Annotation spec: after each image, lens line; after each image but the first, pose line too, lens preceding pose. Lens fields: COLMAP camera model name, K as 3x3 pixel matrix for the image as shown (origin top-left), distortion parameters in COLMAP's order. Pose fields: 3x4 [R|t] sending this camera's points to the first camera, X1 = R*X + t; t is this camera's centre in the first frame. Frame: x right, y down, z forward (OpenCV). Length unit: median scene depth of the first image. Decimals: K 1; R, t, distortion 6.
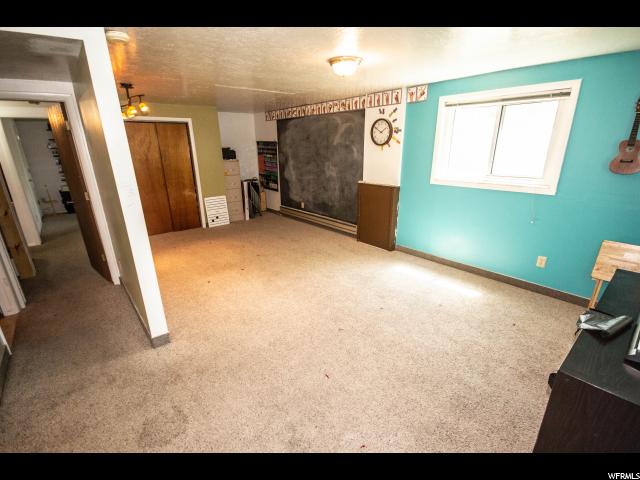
lens RADIAL K [[294.9, 0, 314.9], [0, 294.9, 240.5], [0, 0, 1]] dist [-0.005119, -0.001615]
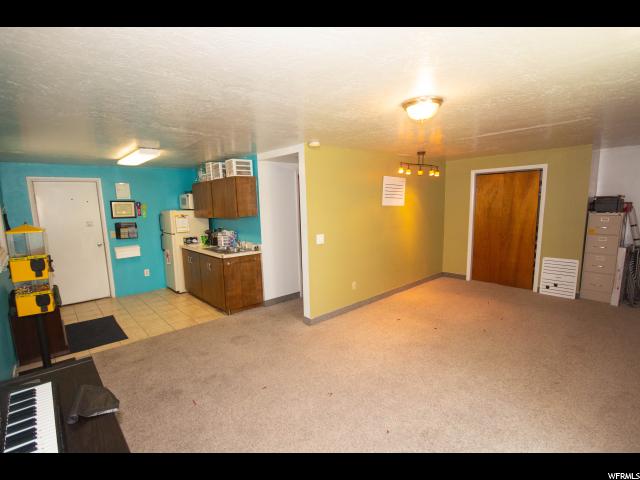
lens RADIAL K [[294.9, 0, 314.6], [0, 294.9, 241.7], [0, 0, 1]] dist [-0.005119, -0.001615]
pose [[0.062574, 0.144249, -0.987561, 0.421762], [-0.286853, 0.950348, 0.120638, -0.112925], [0.955929, 0.275736, 0.100846, 0.341828]]
